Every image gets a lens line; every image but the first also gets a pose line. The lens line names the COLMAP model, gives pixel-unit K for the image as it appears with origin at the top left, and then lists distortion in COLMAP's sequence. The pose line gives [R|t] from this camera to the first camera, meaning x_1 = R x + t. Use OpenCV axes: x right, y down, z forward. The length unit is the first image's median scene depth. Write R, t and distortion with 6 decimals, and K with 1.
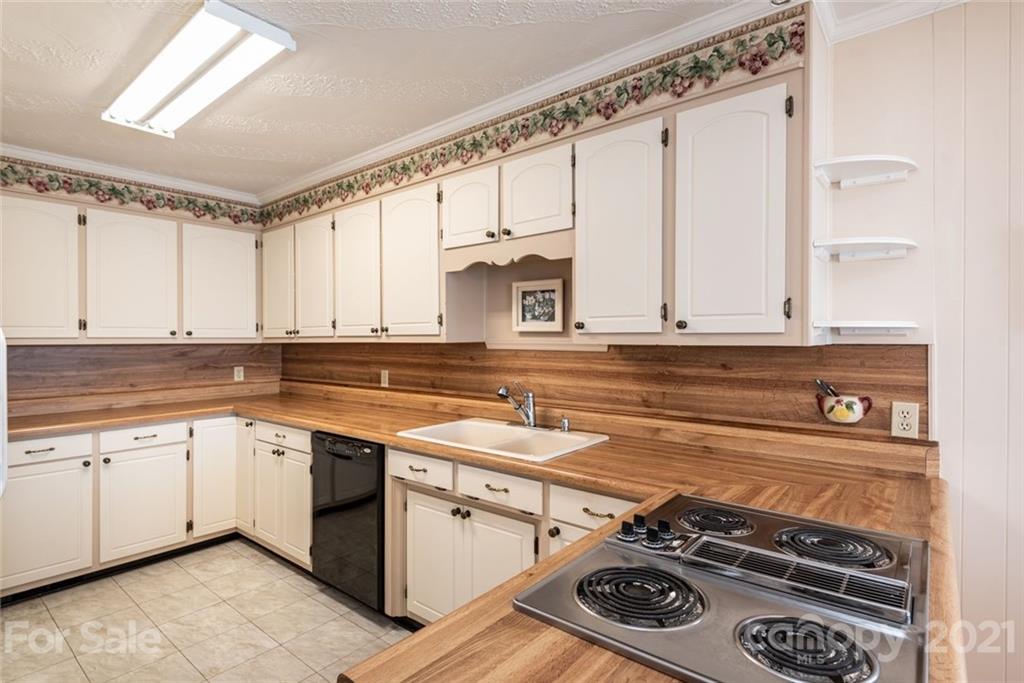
lens RADIAL K [[466.6, 0, 512.0], [0, 466.6, 341.5], [0, 0, 1]] dist [0.038145, -0.020669]
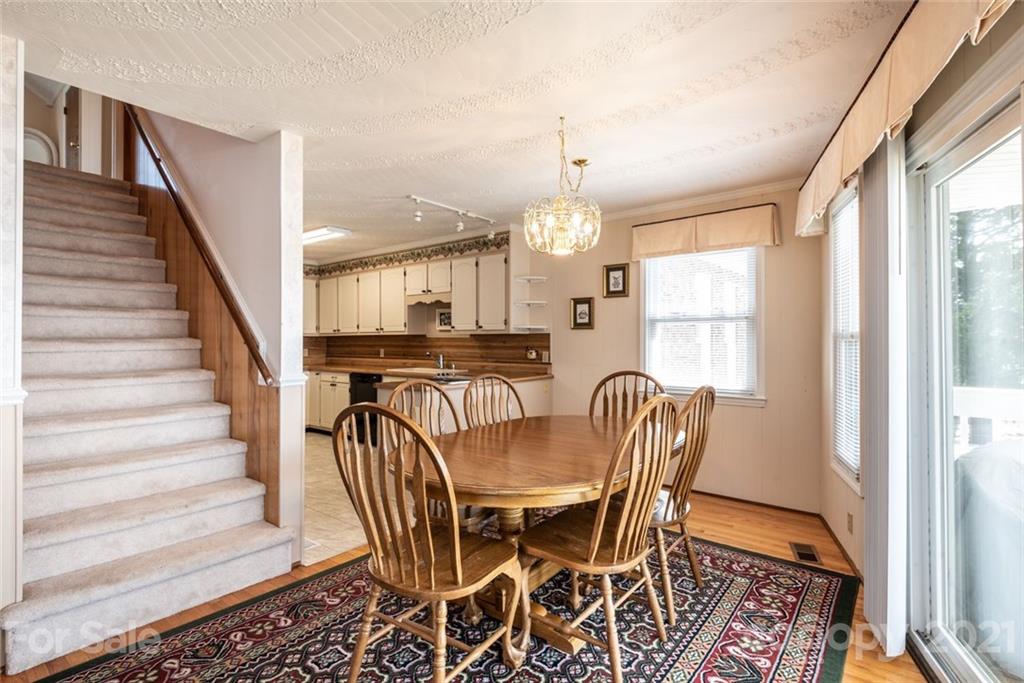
lens RADIAL K [[466.6, 0, 512.0], [0, 466.6, 341.5], [0, 0, 1]] dist [0.038145, -0.020669]
pose [[0.999998, 0.000184, 0.002141, 0.398723], [-0.000178, 0.999995, -0.003034, 0.046807], [-0.002142, 0.003034, 0.999993, -1.430474]]
